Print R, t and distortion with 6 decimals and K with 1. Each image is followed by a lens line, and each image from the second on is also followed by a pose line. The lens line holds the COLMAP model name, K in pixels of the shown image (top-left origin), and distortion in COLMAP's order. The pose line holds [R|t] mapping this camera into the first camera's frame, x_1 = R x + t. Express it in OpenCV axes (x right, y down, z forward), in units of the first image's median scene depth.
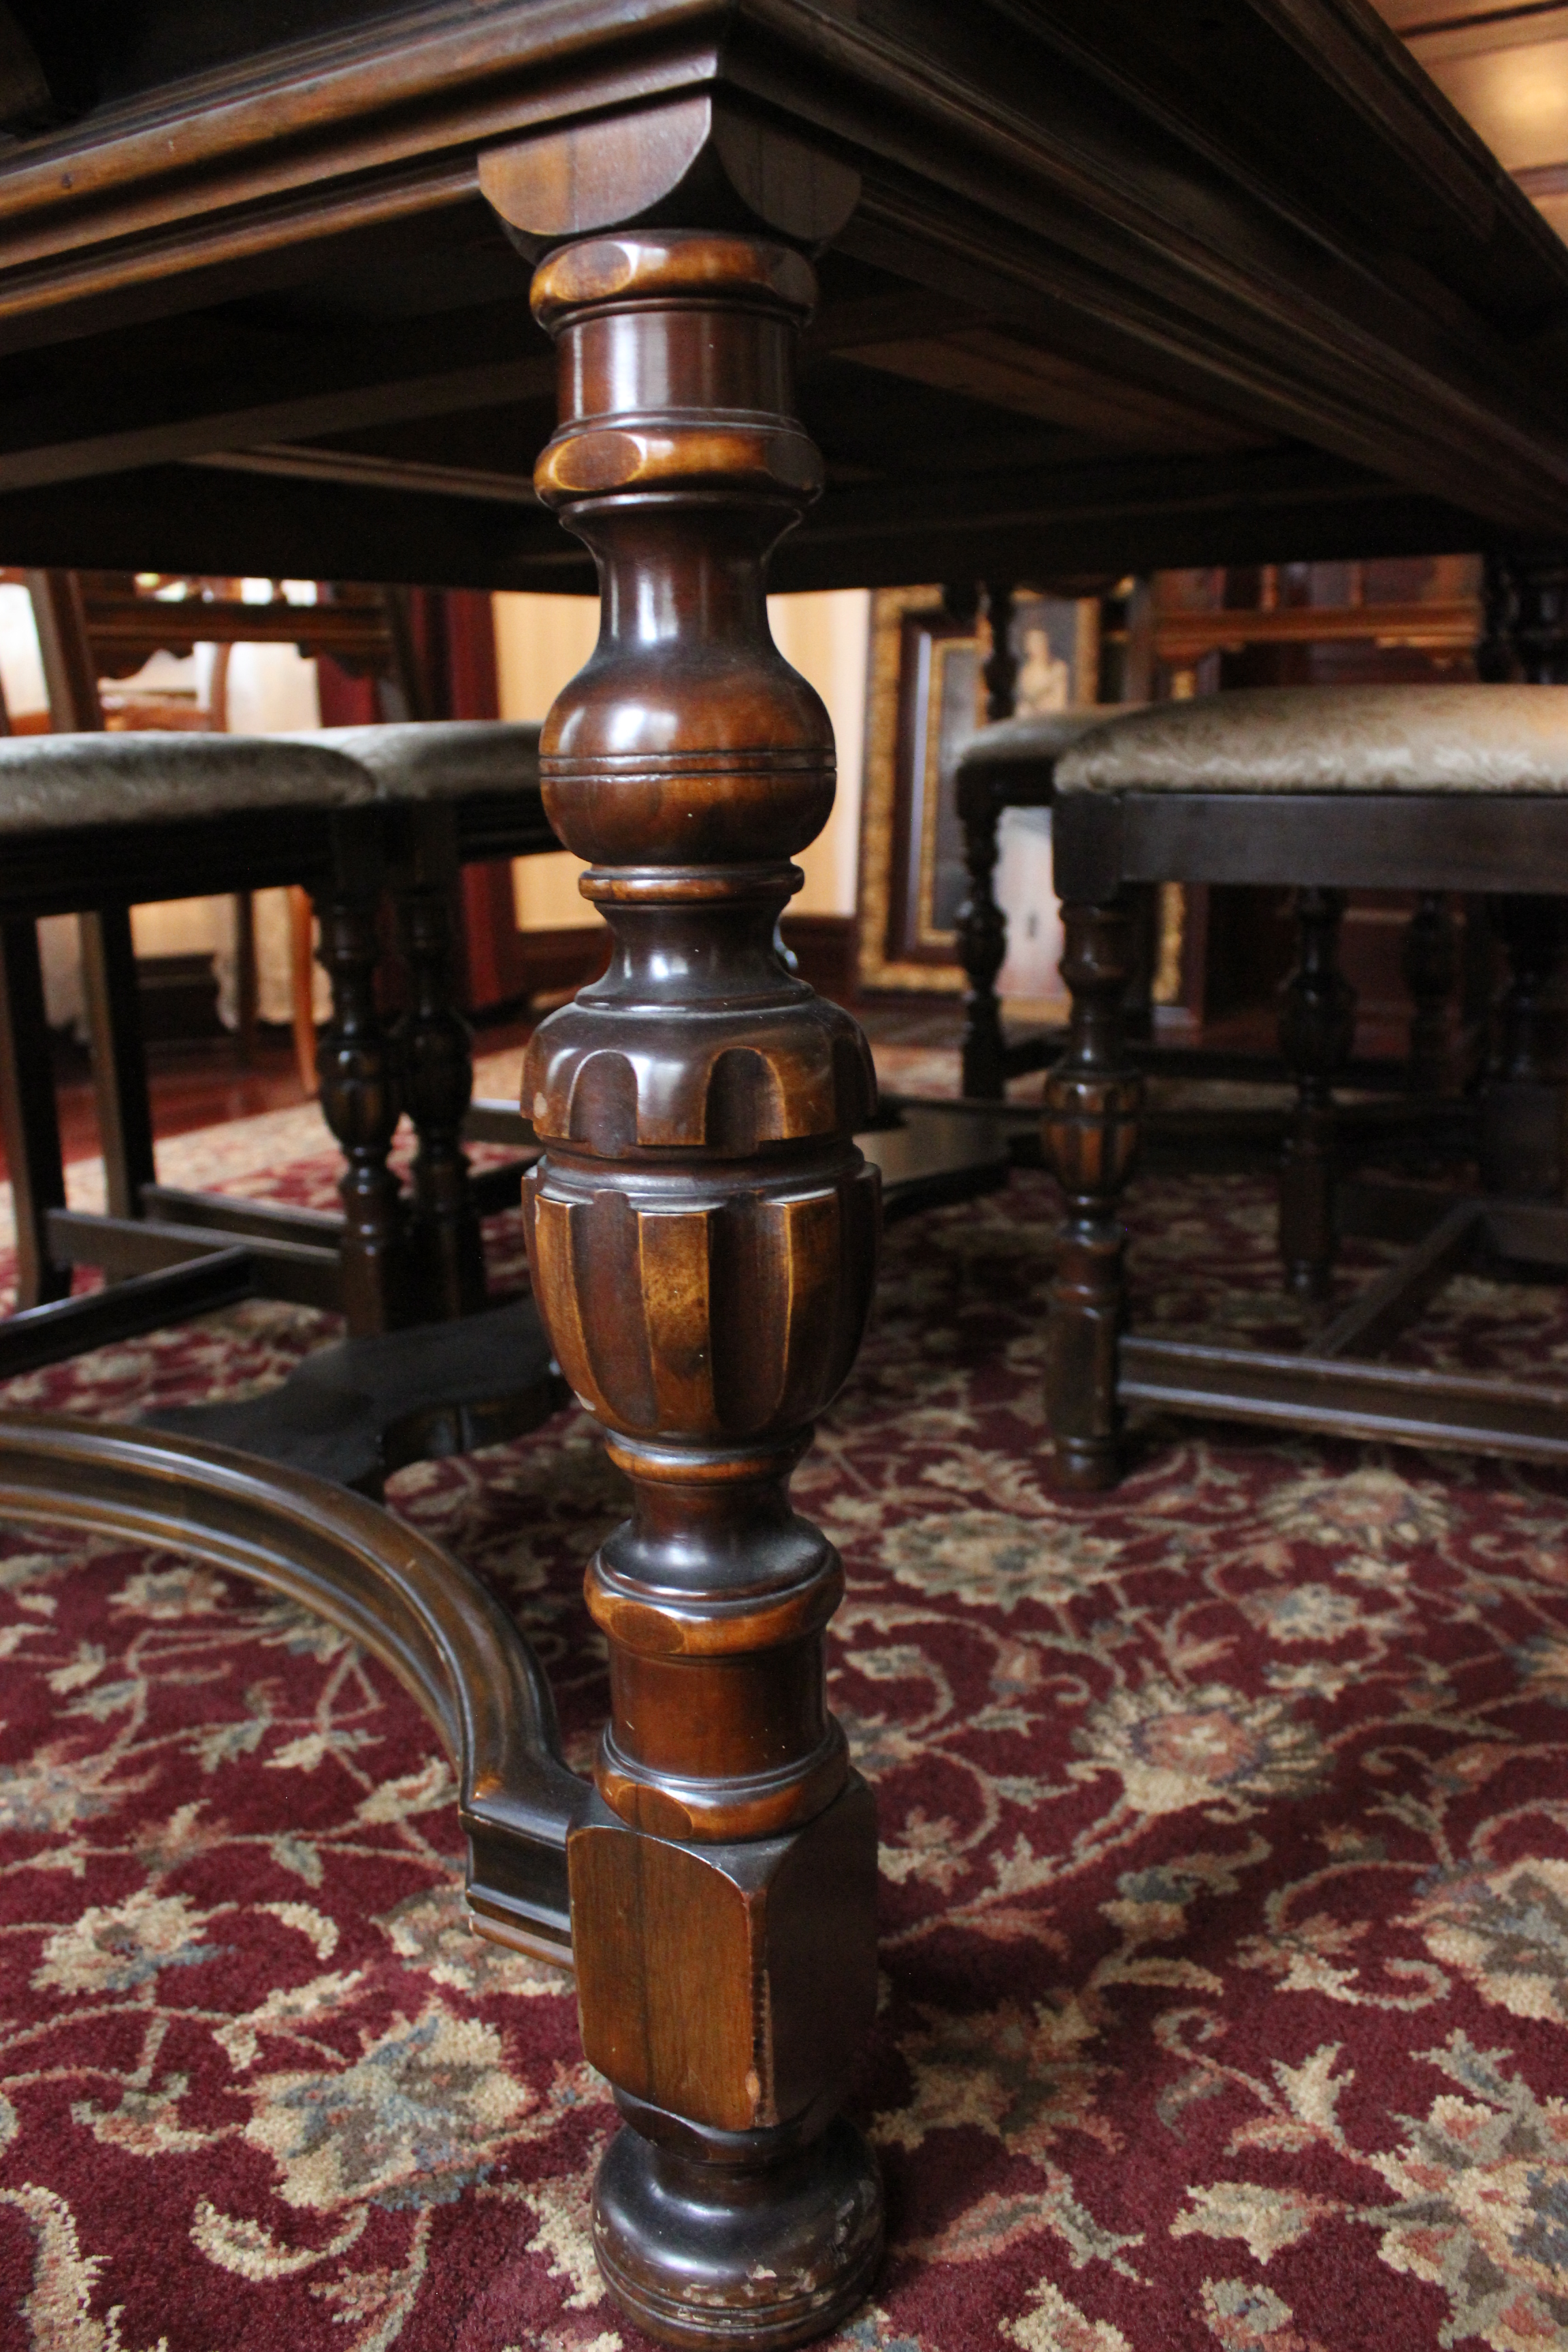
lens RADIAL K [[1930.4, 0, 780.6], [0, 1930.4, 1154.8], [0, 0, 1]] dist [-0.123325, 0.042648]
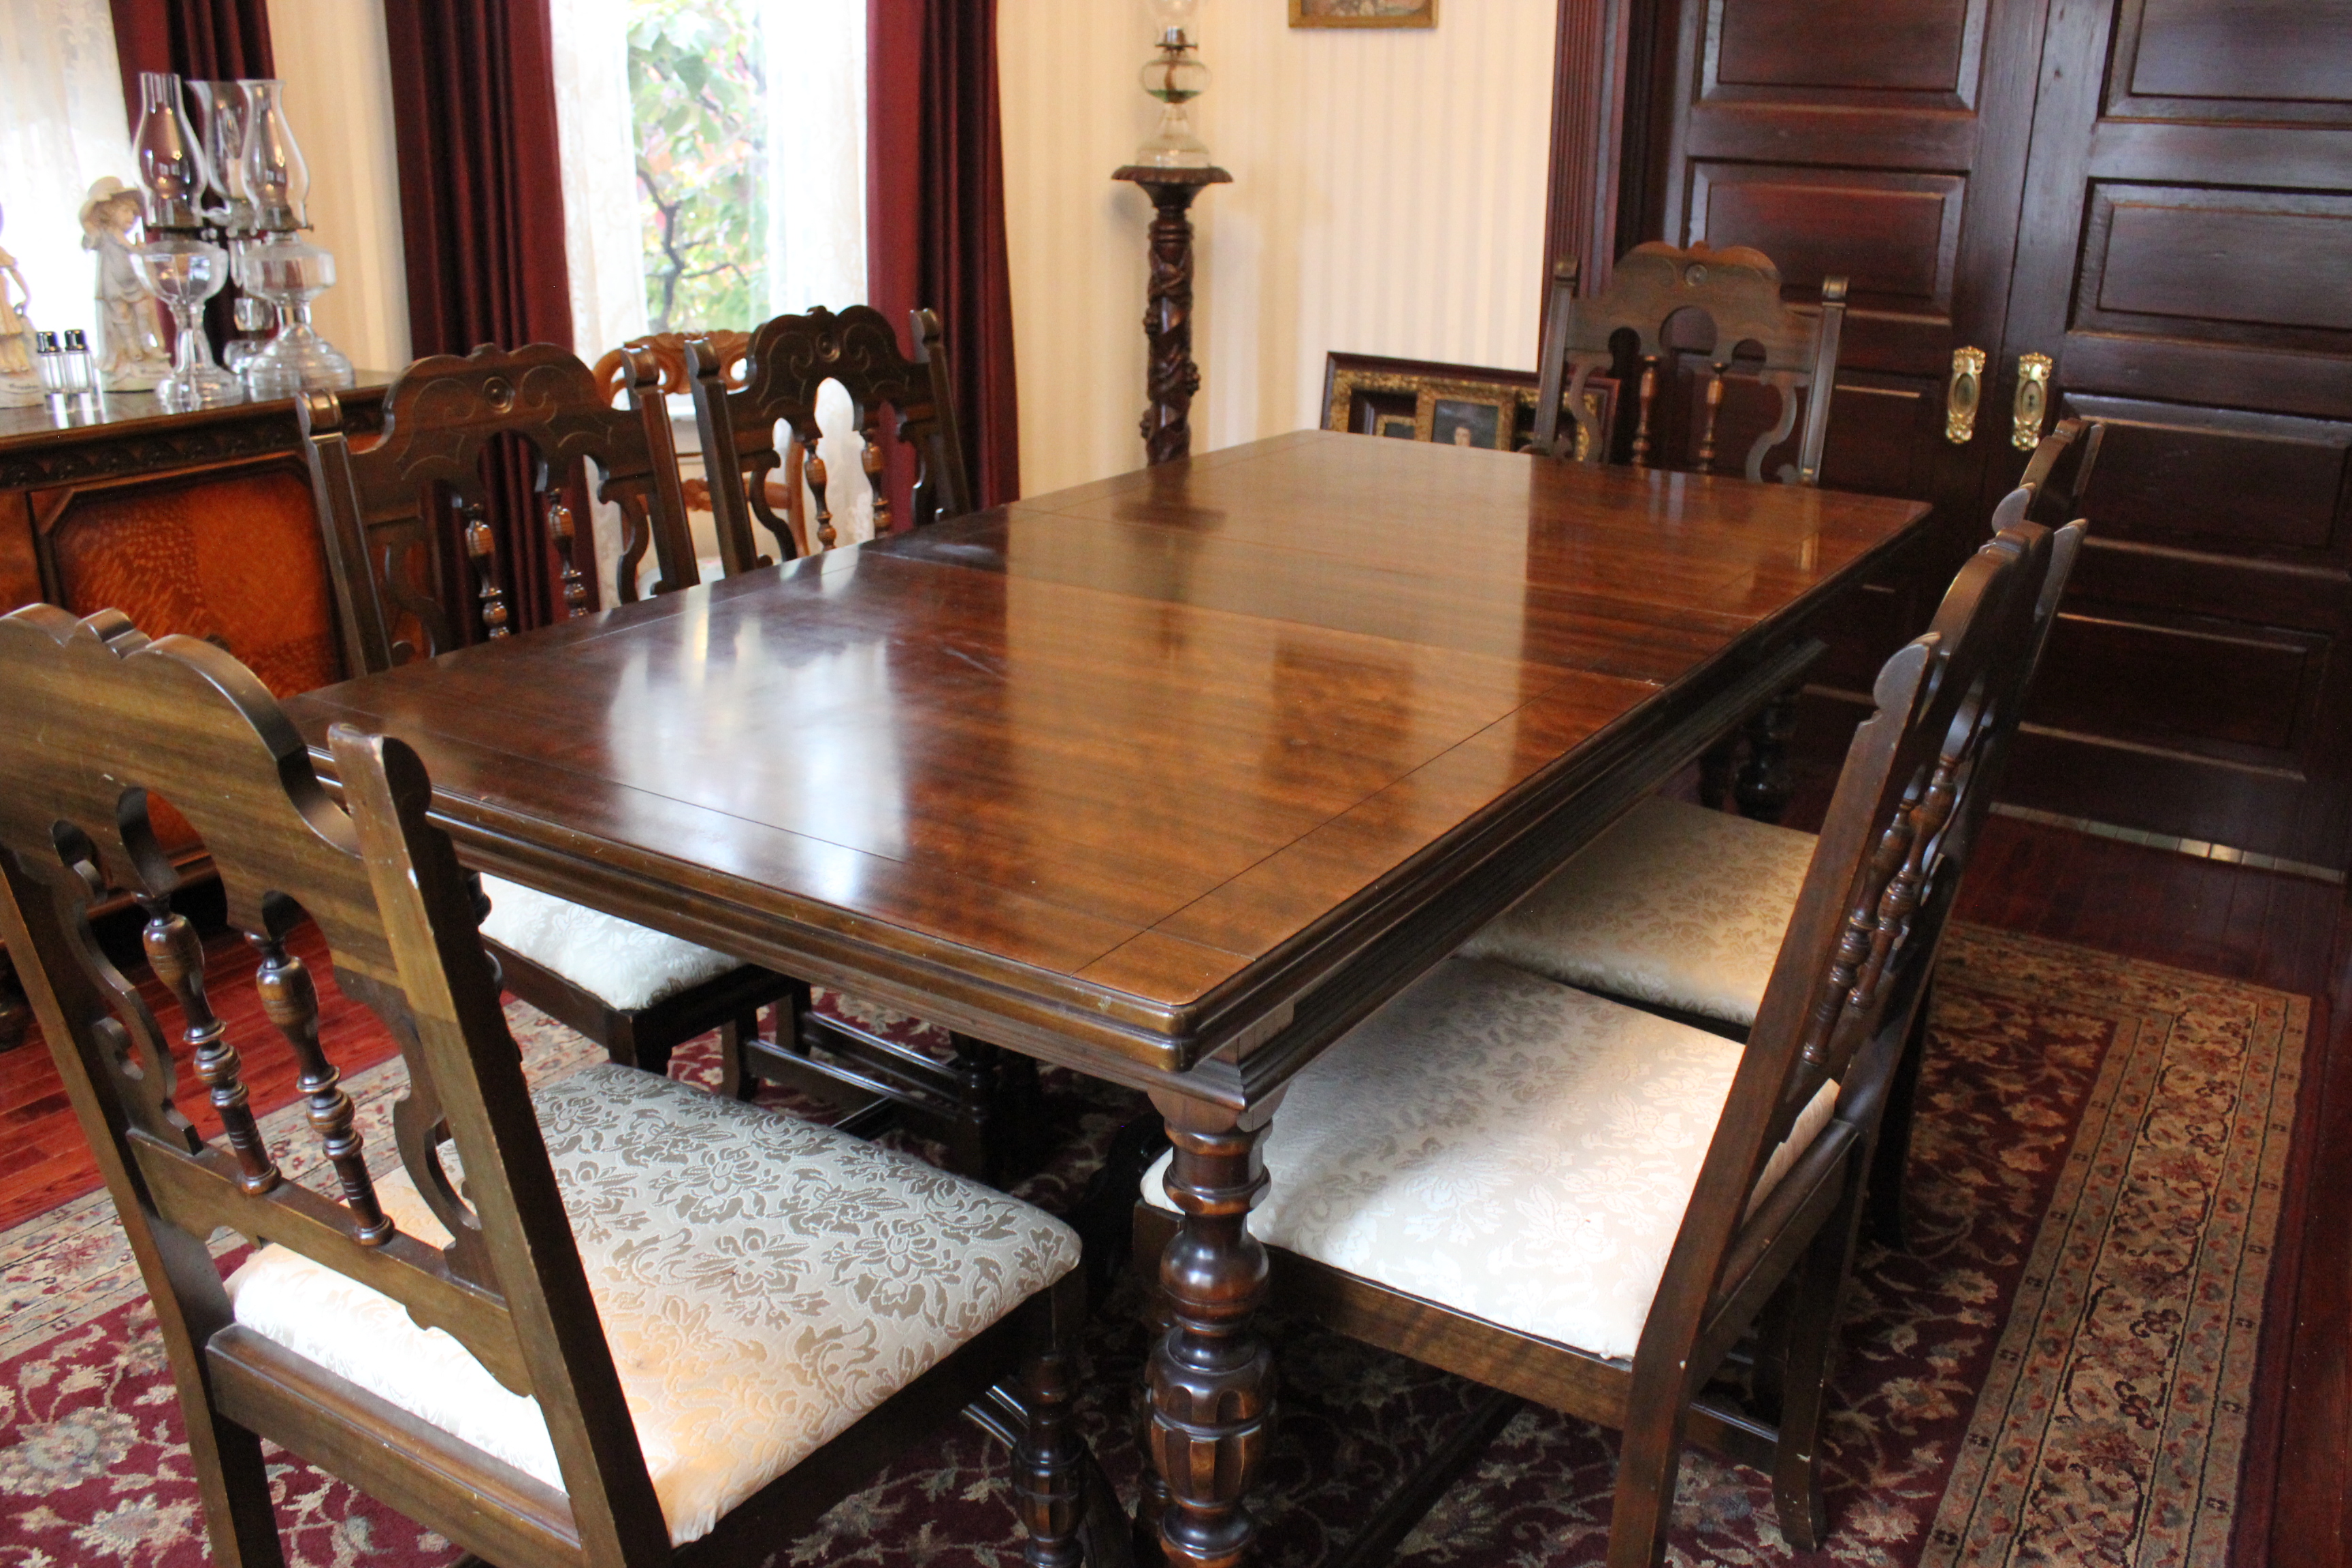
lens RADIAL K [[1930.4, 0, 1198.3], [0, 1930.4, 799.9], [0, 0, 1]] dist [-0.123325, 0.042648]
pose [[0.998762, 0.049152, -0.007657, -0.044320], [-0.047832, 0.991180, 0.123587, -0.633227], [0.013664, -0.123068, 0.992304, -0.838586]]
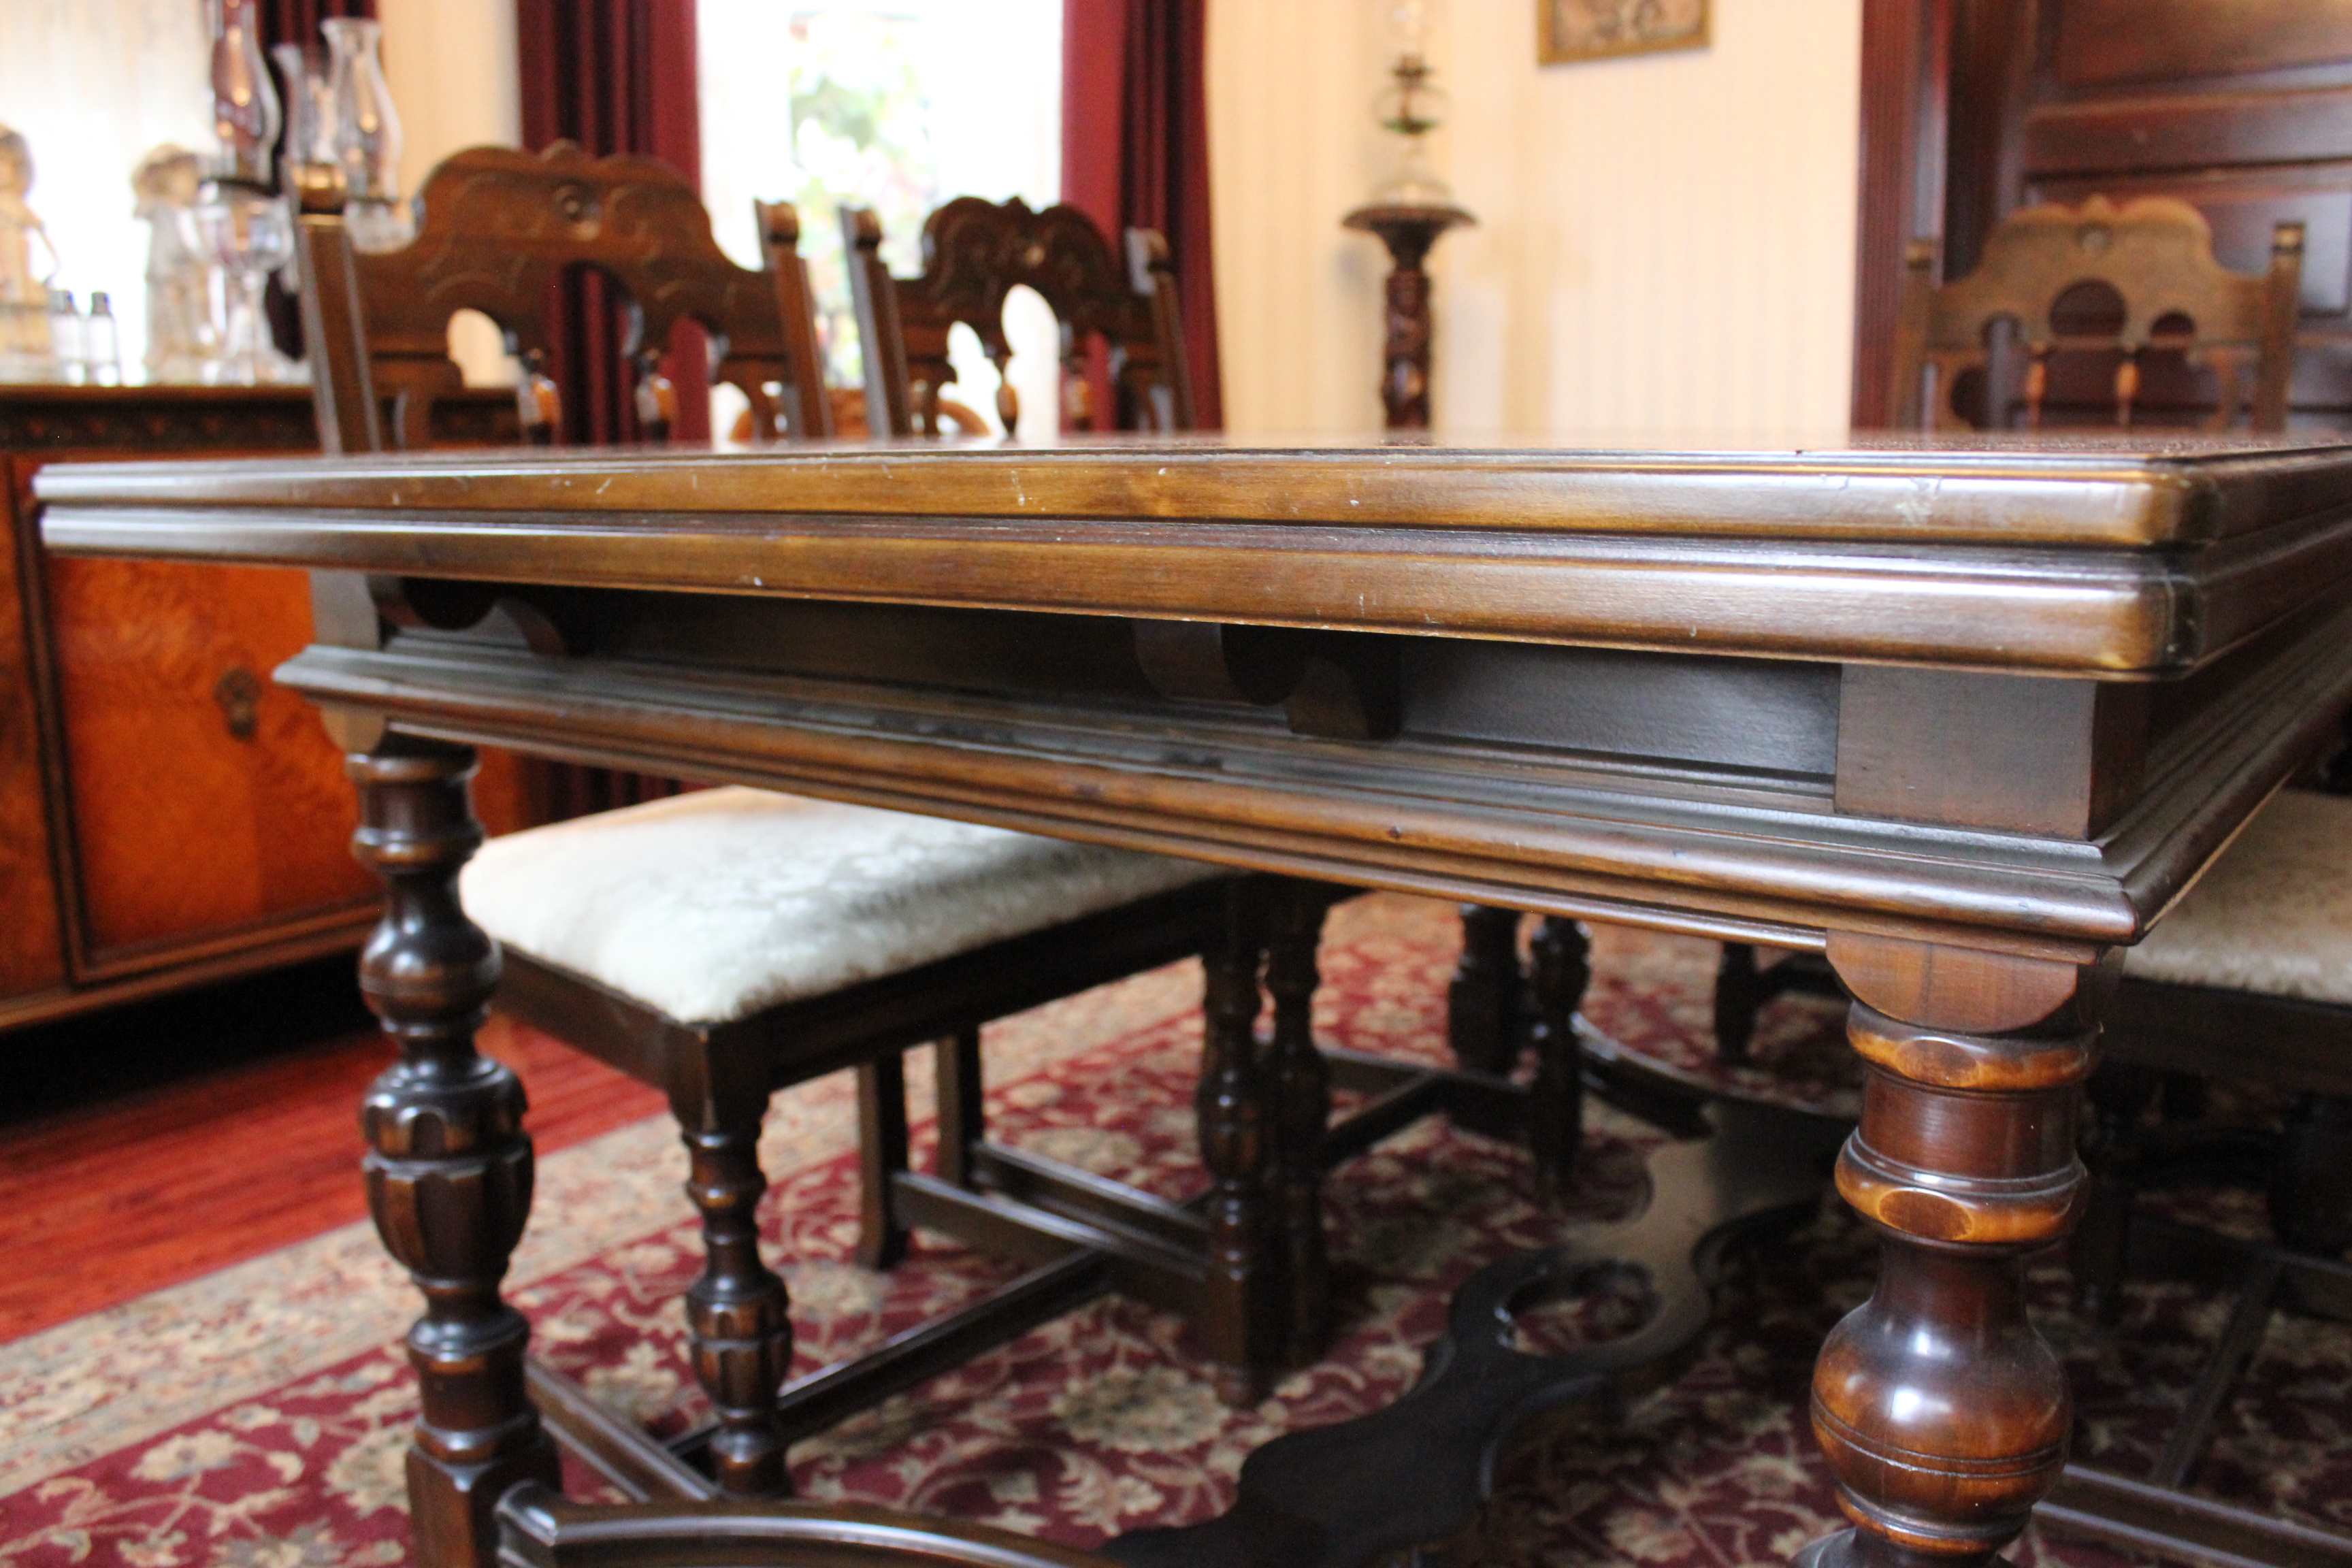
lens RADIAL K [[1930.4, 0, 1171.0], [0, 1930.4, 776.7], [0, 0, 1]] dist [-0.123325, 0.042648]
pose [[0.993435, 0.038323, -0.107786, -0.216122], [-0.042411, 0.998456, -0.035888, -0.278423], [0.106244, 0.040224, 0.993526, -0.107268]]
